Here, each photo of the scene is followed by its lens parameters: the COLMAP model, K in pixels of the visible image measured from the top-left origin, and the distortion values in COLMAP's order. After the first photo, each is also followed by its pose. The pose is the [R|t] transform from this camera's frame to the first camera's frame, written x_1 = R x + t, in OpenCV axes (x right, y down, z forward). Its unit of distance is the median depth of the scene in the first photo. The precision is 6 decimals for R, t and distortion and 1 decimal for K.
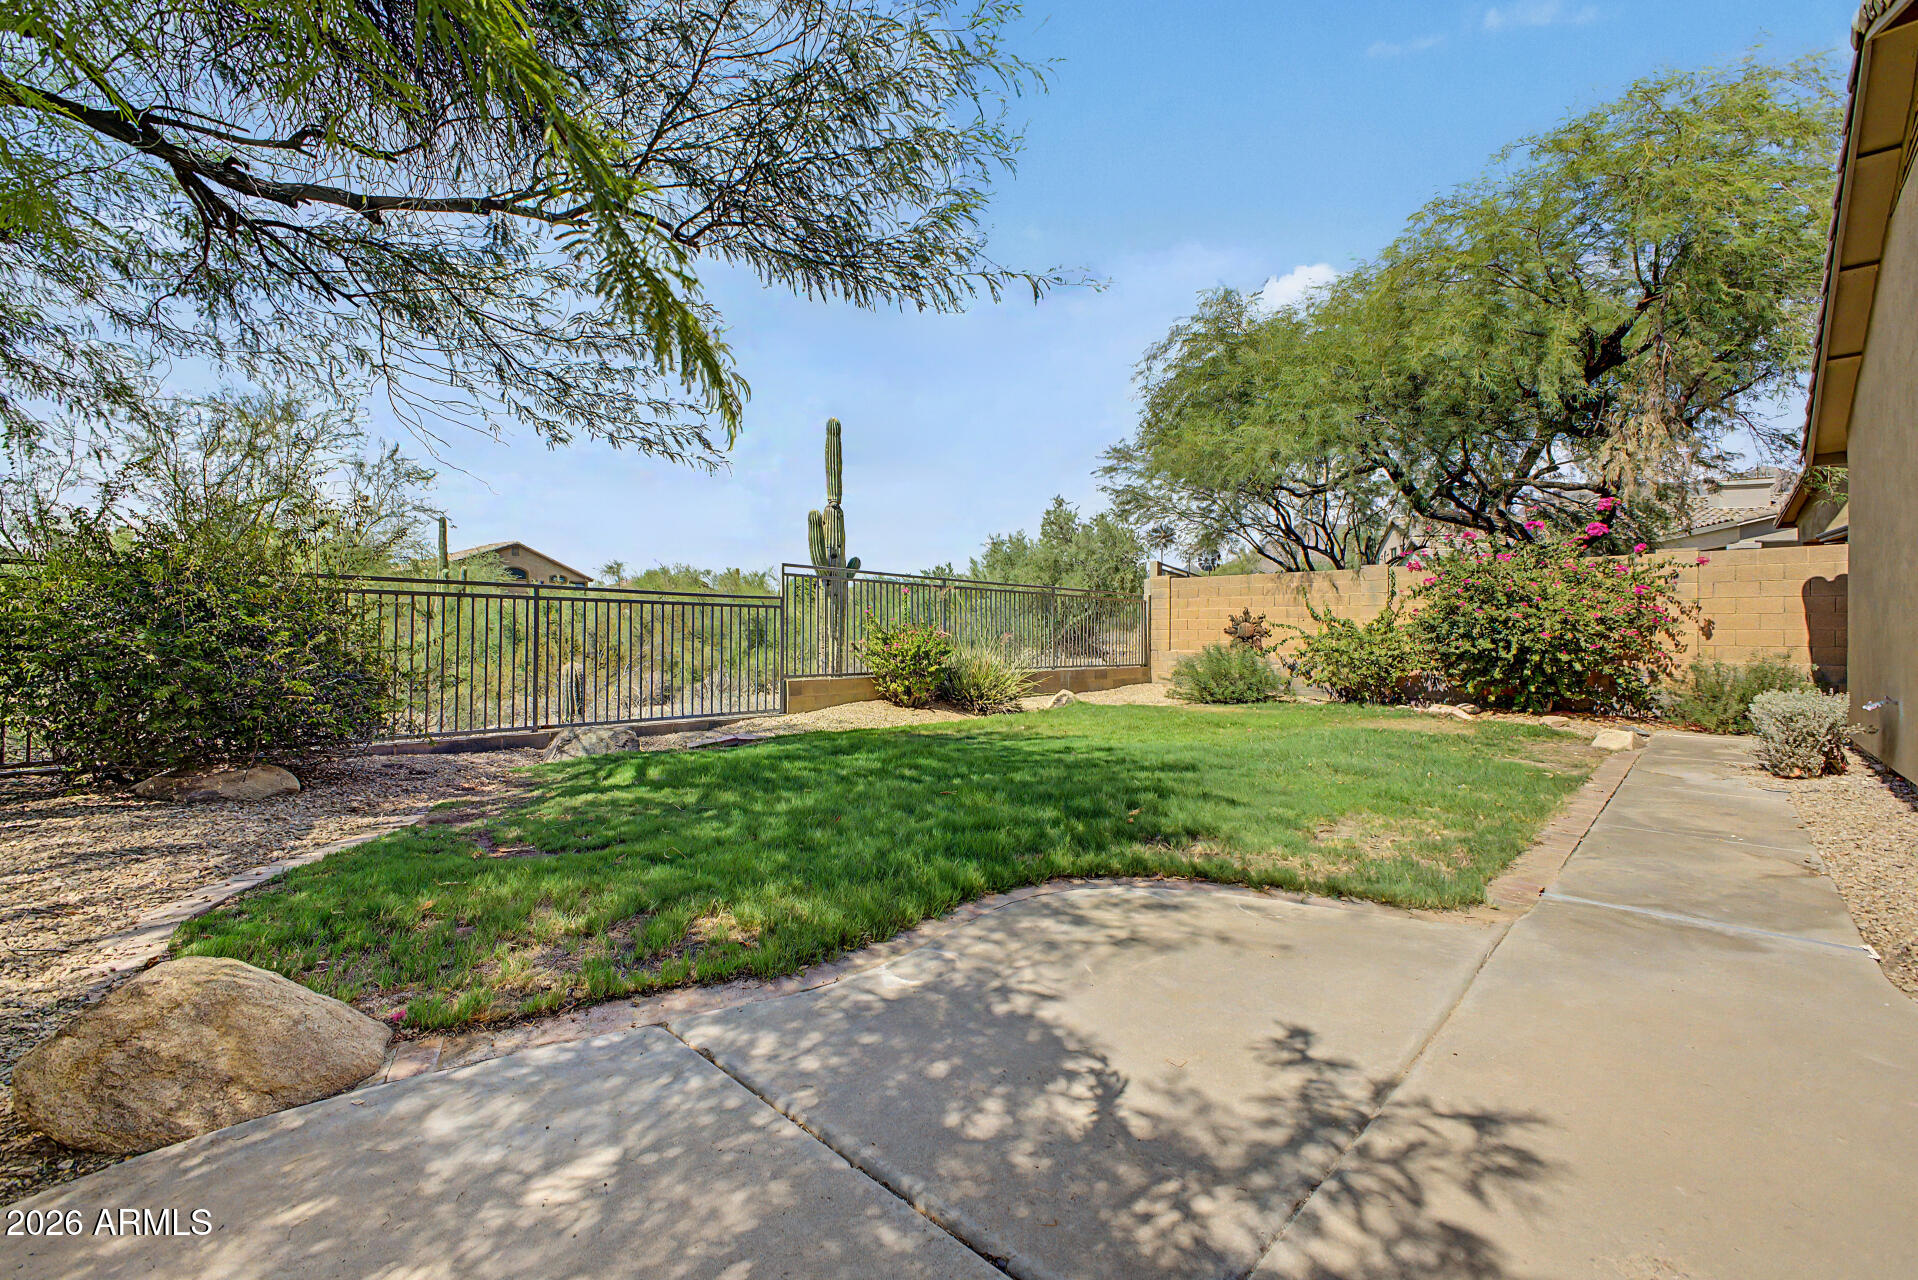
lens RADIAL K [[770.3, 0, 960.4], [0, 770.3, 635.2], [0, 0, 1]] dist [0.002107, 0.000096]
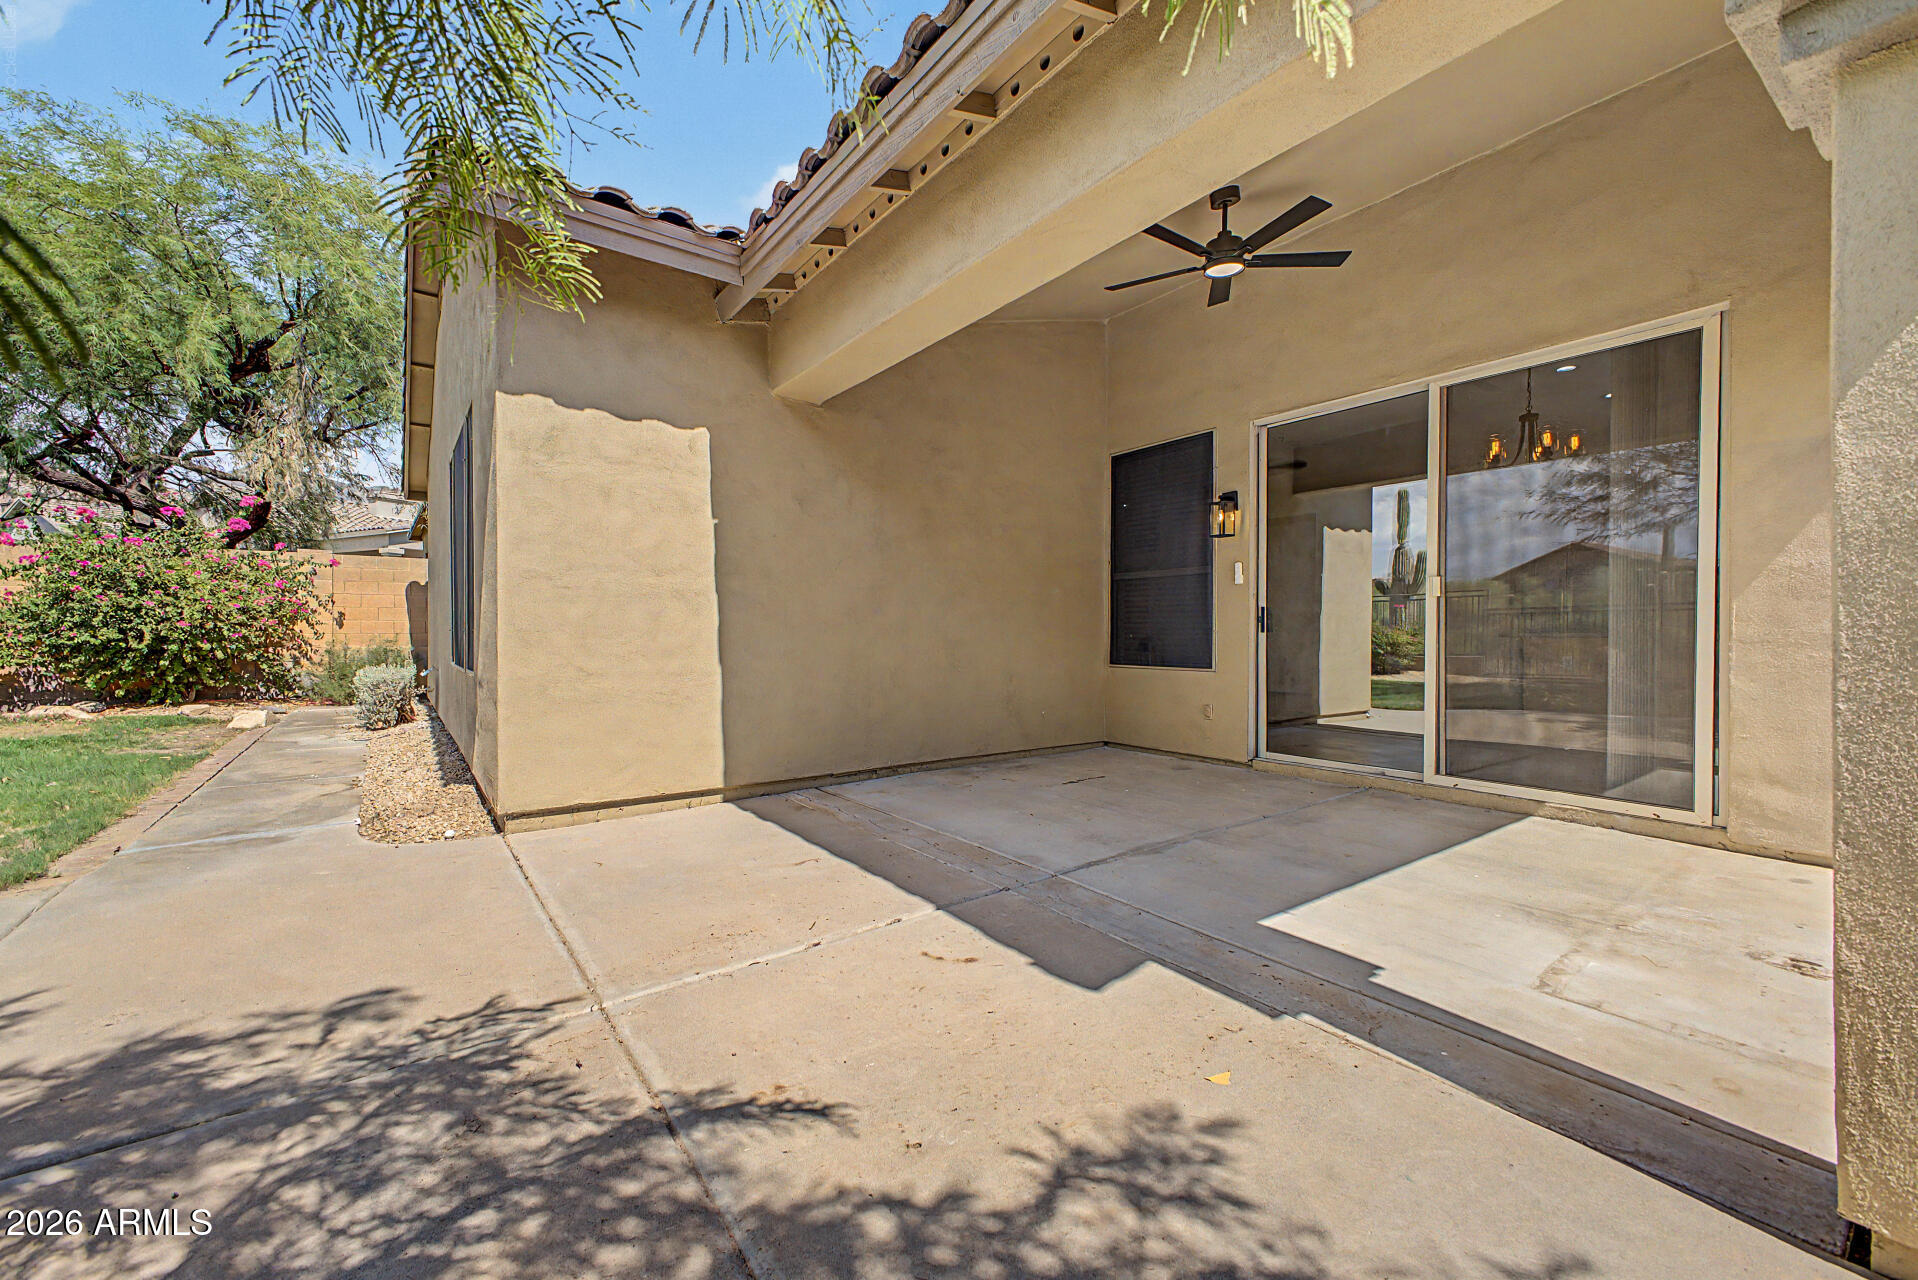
lens RADIAL K [[770.3, 0, 960.4], [0, 770.3, 635.2], [0, 0, 1]] dist [0.002107, 0.000096]
pose [[0.165863, -0.012374, 0.986071, -0.054130], [-0.000309, 0.999921, 0.012600, 0.001104], [-0.986149, -0.002394, 0.165846, -0.145452]]
